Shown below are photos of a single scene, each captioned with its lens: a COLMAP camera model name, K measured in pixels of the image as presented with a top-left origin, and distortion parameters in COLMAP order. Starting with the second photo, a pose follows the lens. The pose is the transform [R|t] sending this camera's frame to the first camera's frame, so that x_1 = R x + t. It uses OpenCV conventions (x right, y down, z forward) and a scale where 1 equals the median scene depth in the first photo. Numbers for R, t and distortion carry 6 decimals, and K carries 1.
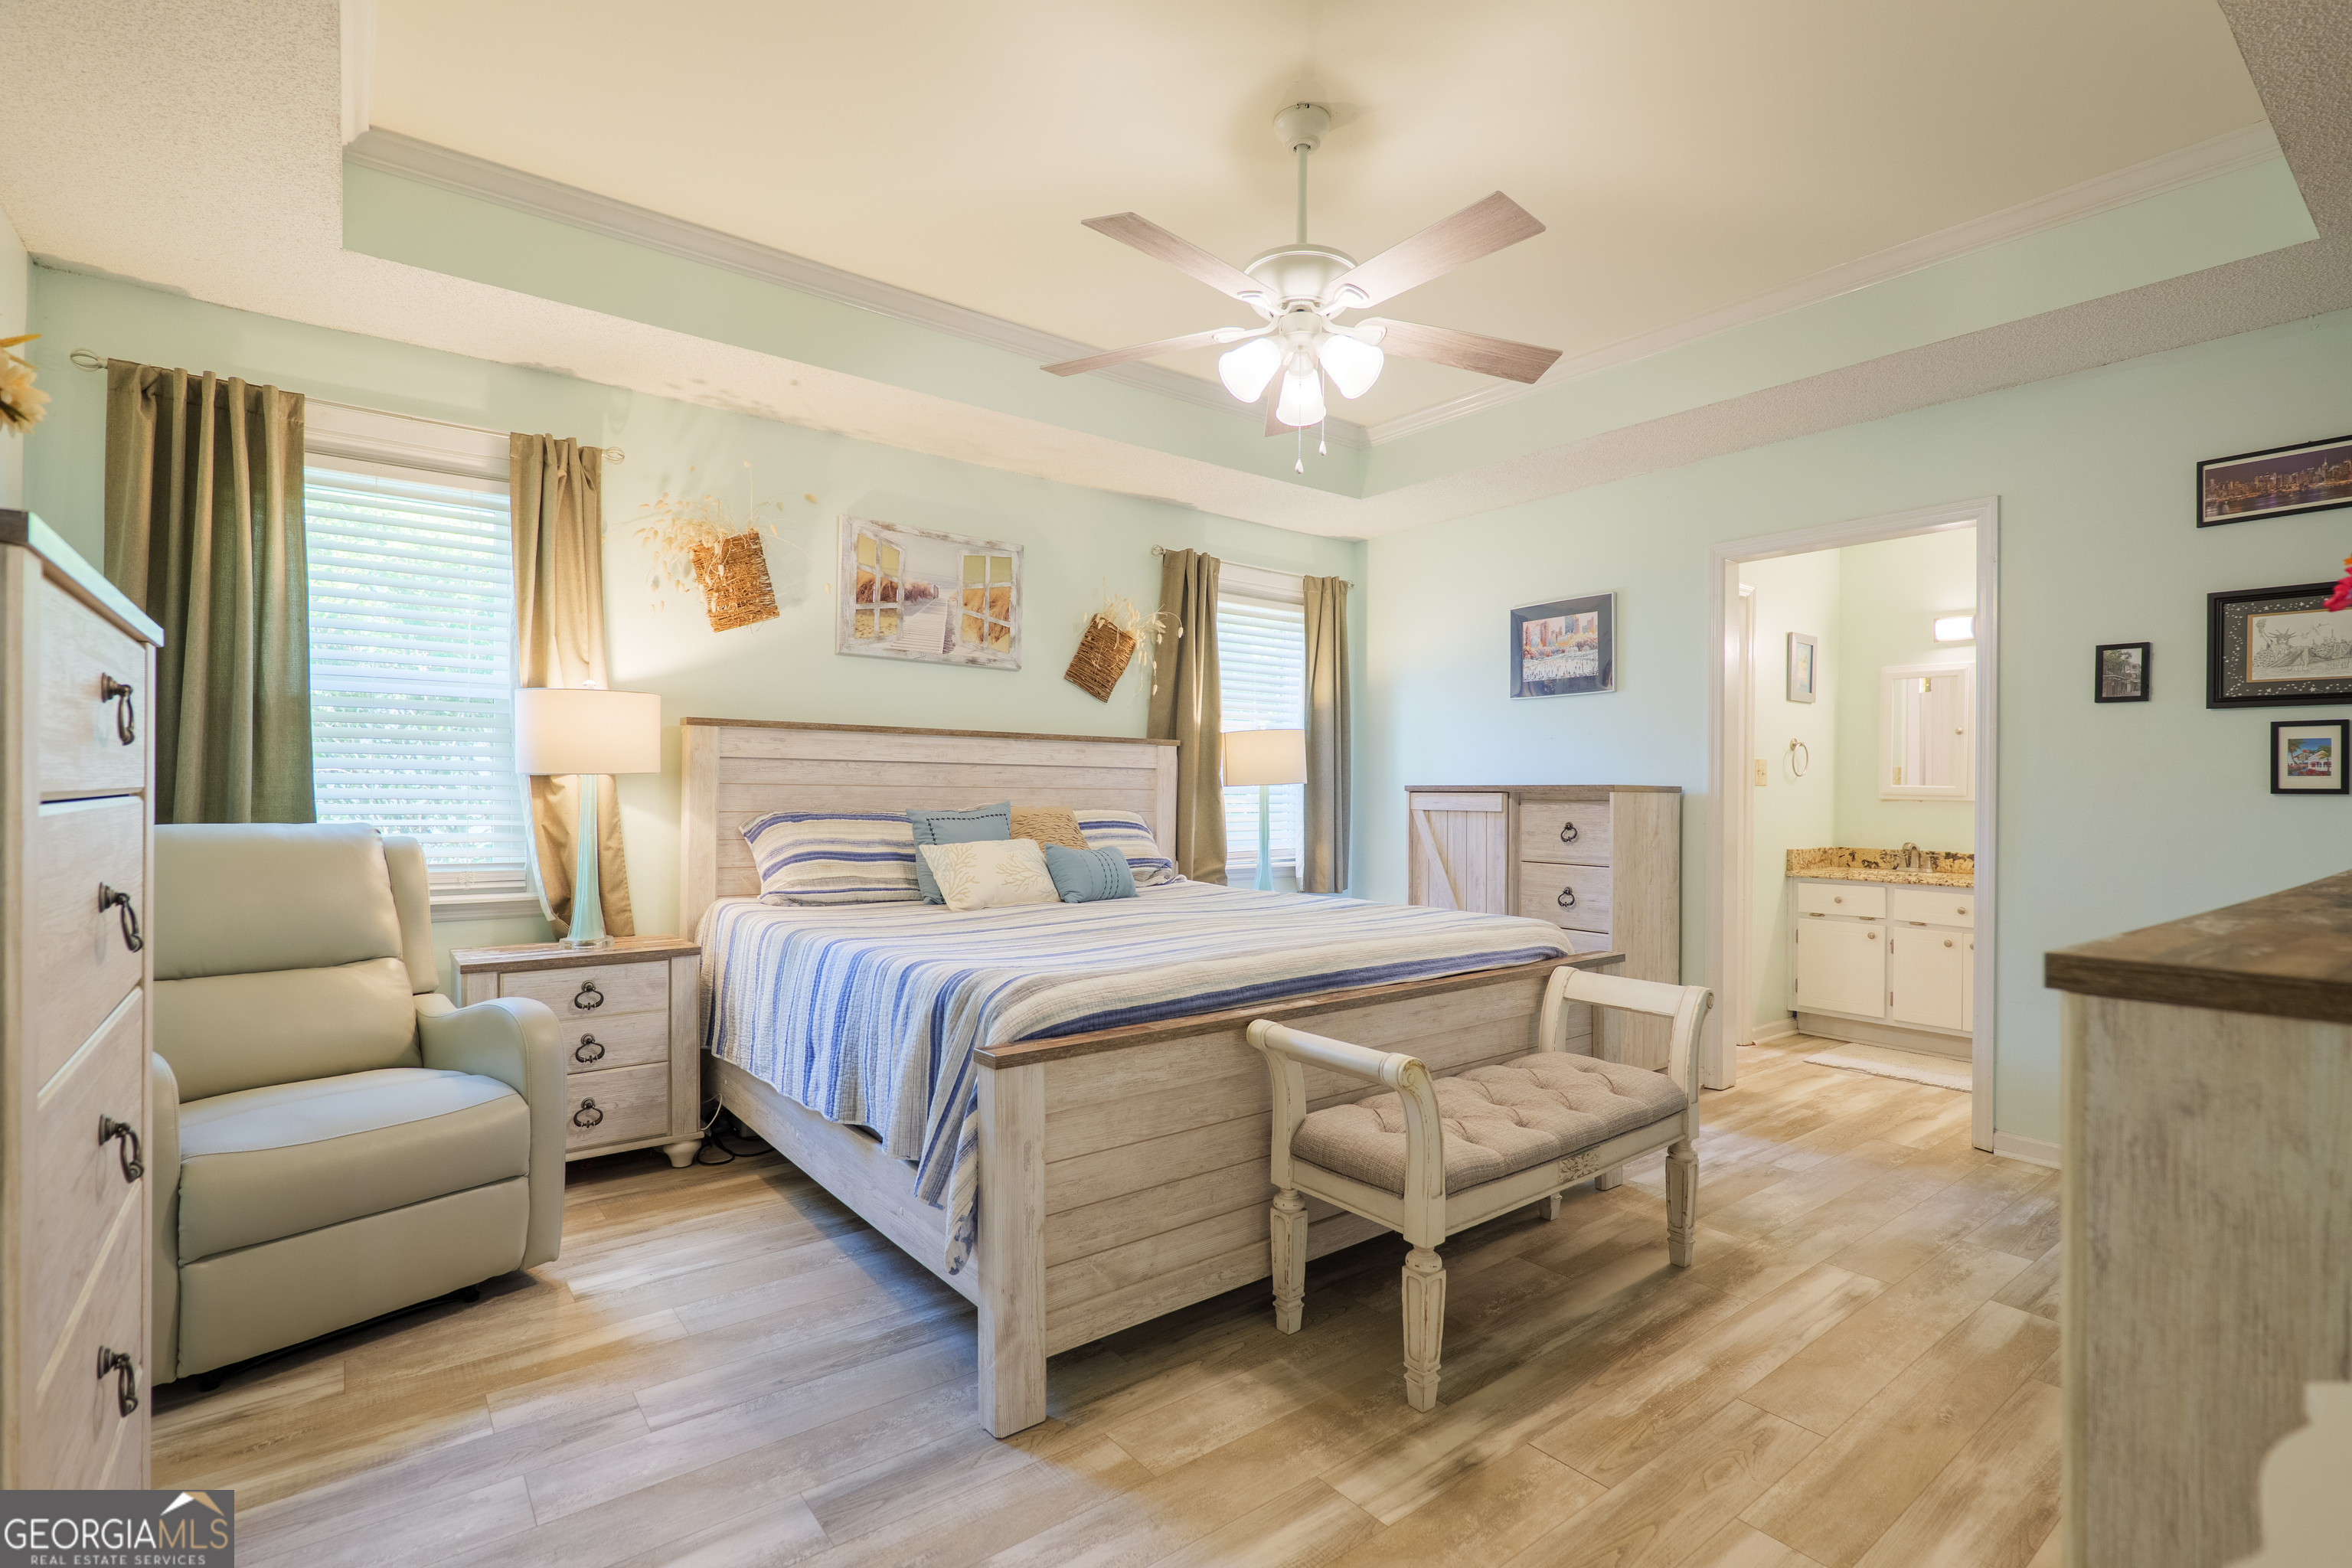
lens RADIAL K [[1081.7, 0, 1171.7], [0, 1081.7, 788.8], [0, 0, 1]] dist [-0.006050, 0.002362]
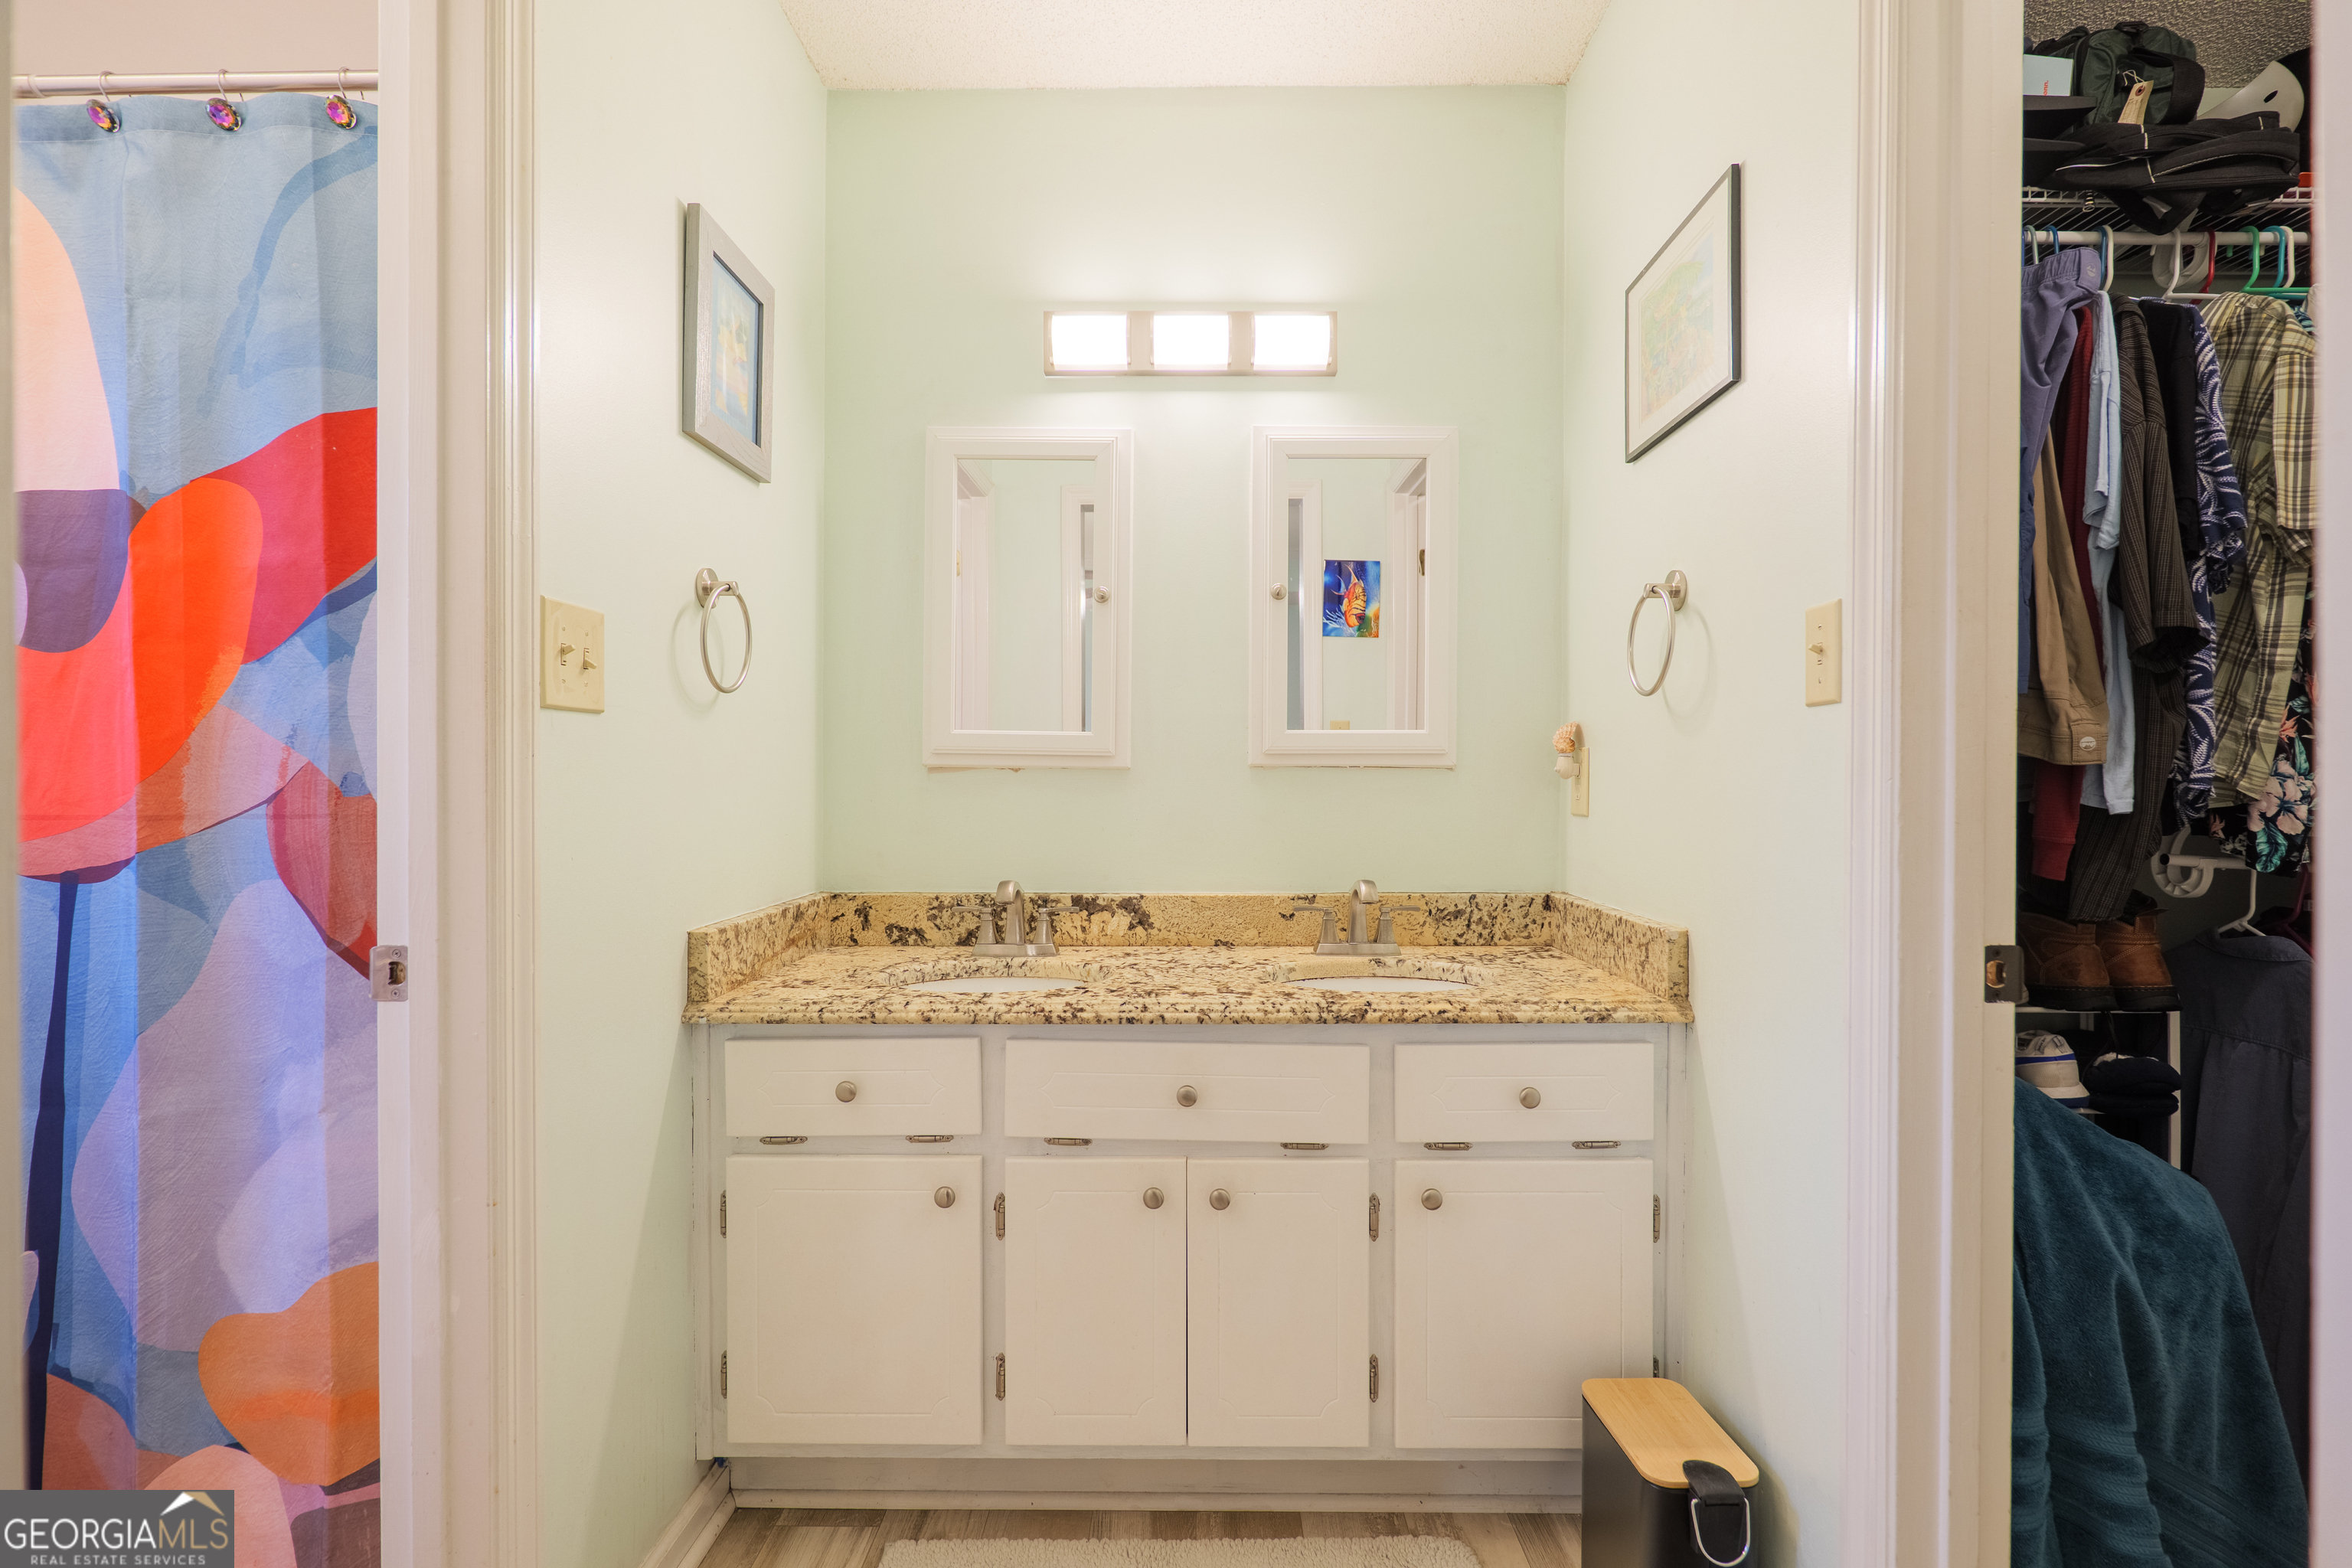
lens RADIAL K [[1081.7, 0, 1190.0], [0, 1081.7, 790.0], [0, 0, 1]] dist [-0.006050, 0.002362]
pose [[0.607138, -0.020277, 0.794338, 0.422945], [0.002471, 0.999718, 0.023630, 0.010287], [-0.794592, -0.012384, 0.607017, 0.717653]]
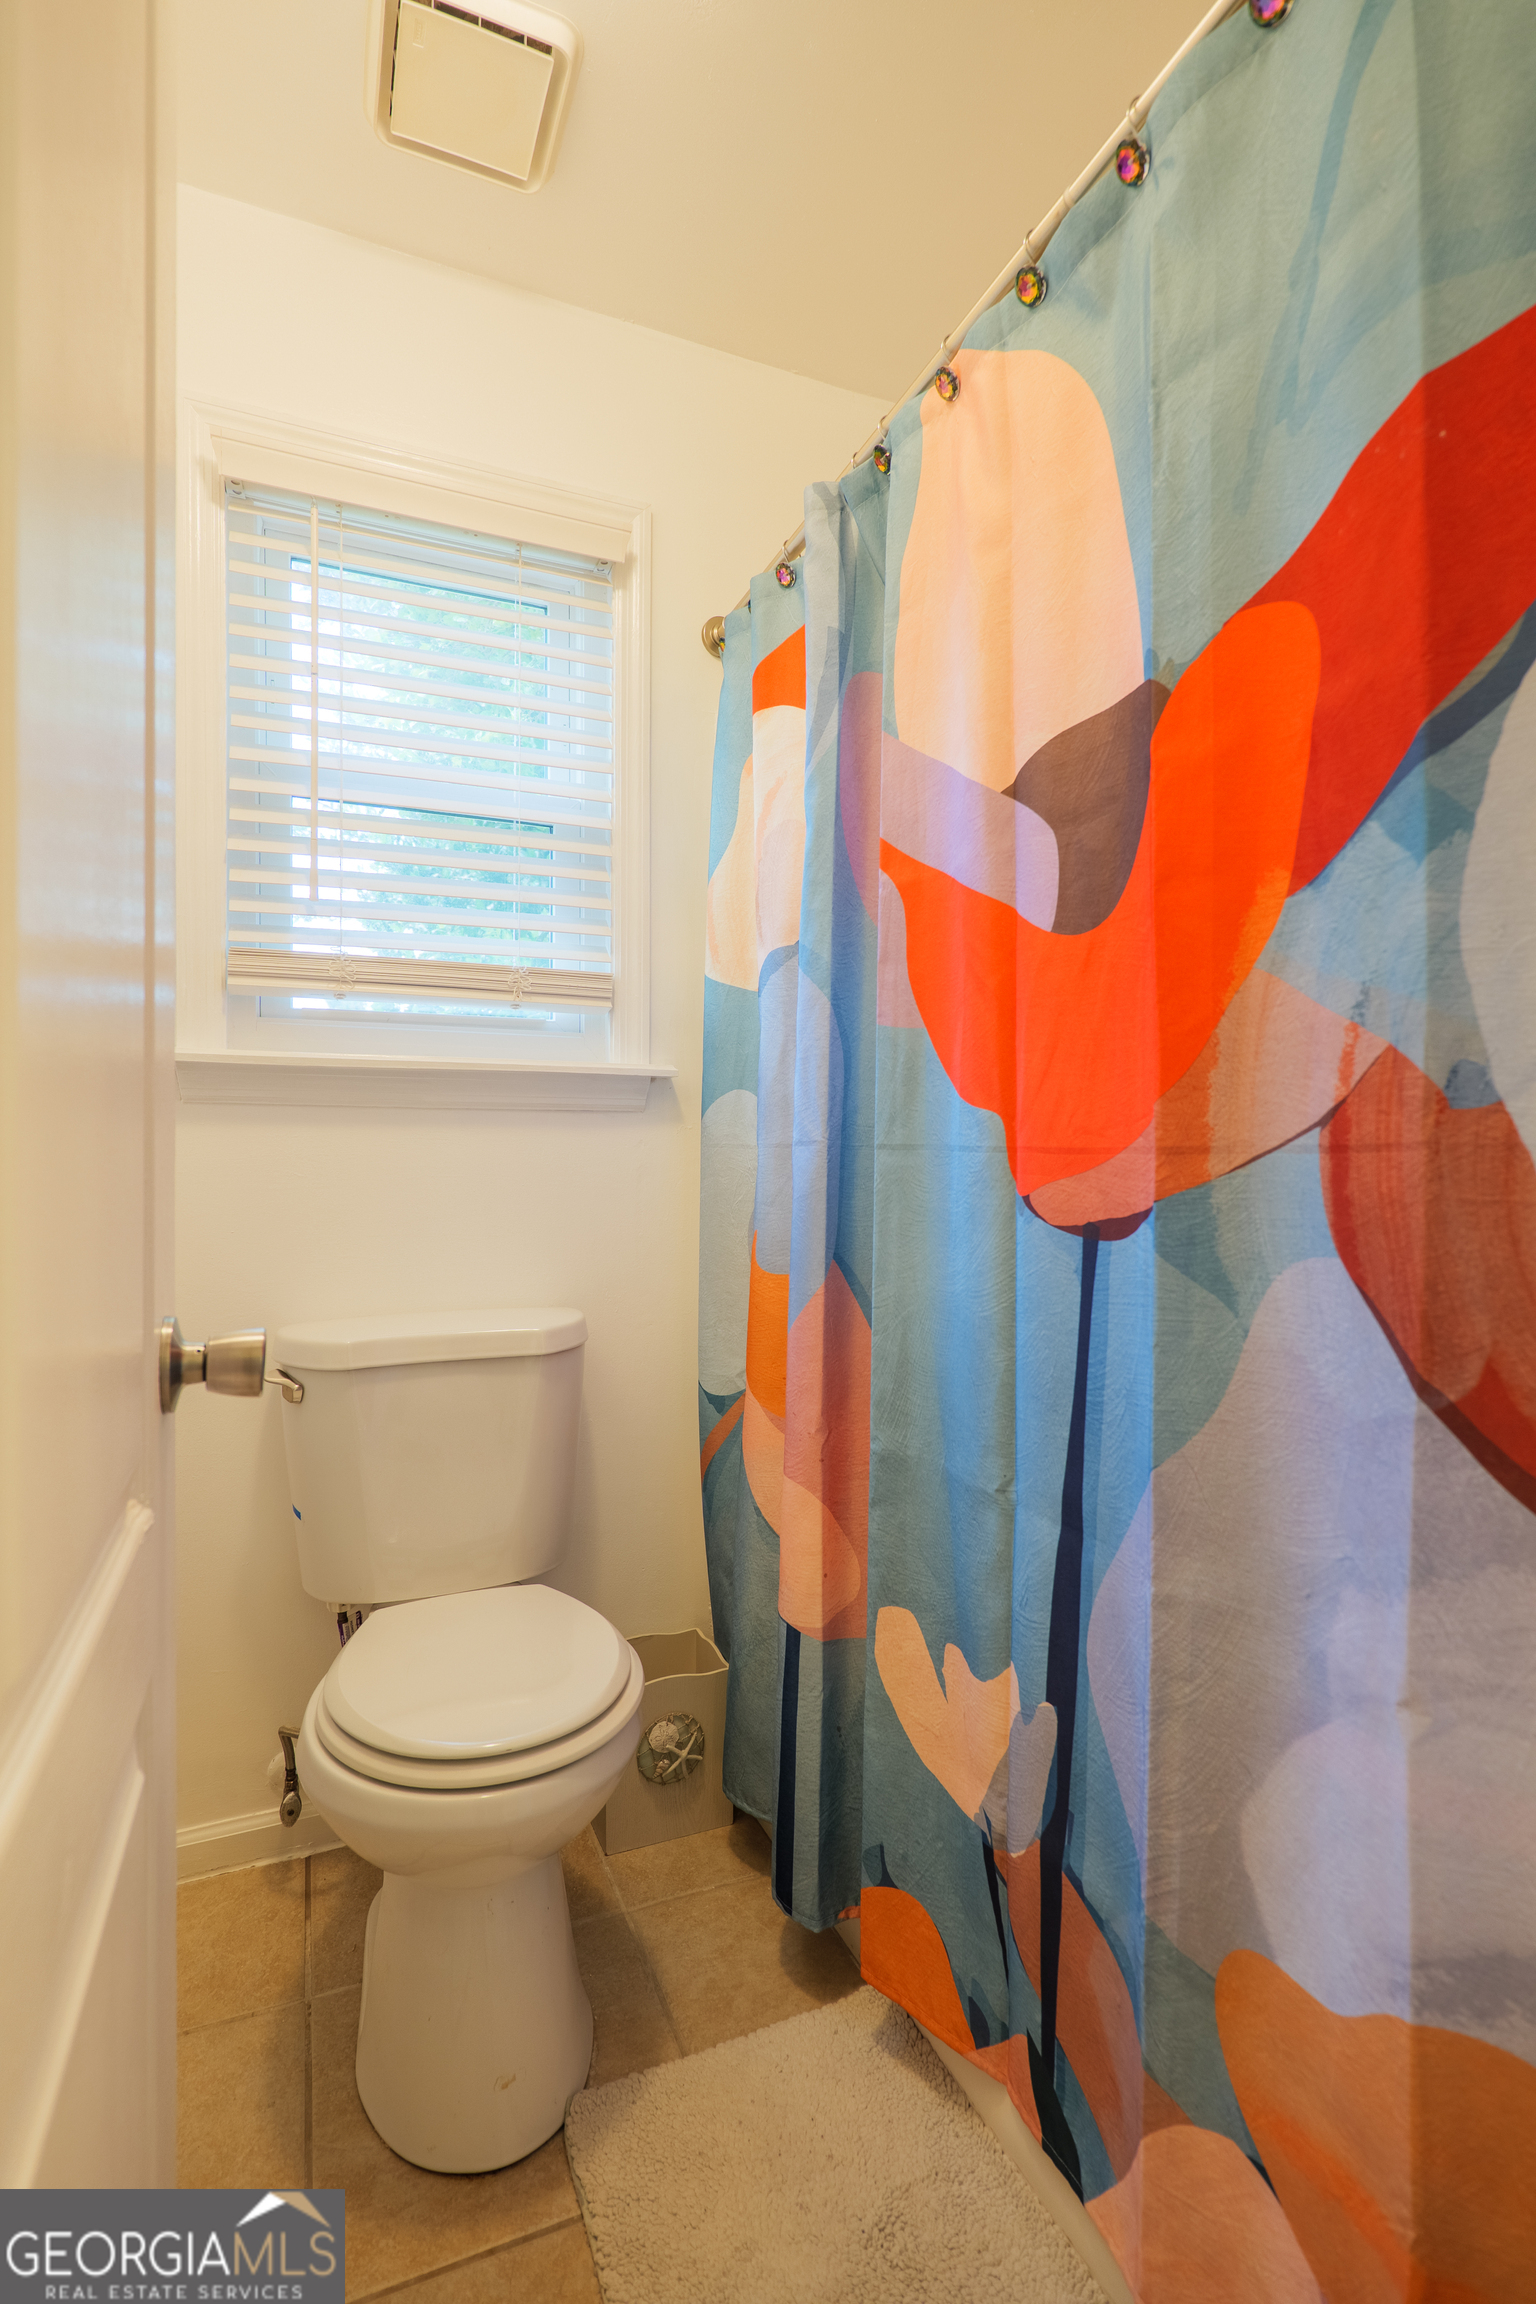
lens RADIAL K [[1059.6, 0, 781.8], [0, 1059.6, 1166.7], [0, 0, 1]] dist [-0.006050, 0.002362]
pose [[0.971164, -0.008674, -0.238254, 0.461502], [0.012253, 0.999833, 0.013547, 0.023742], [0.238096, -0.016076, 0.971108, 0.917814]]
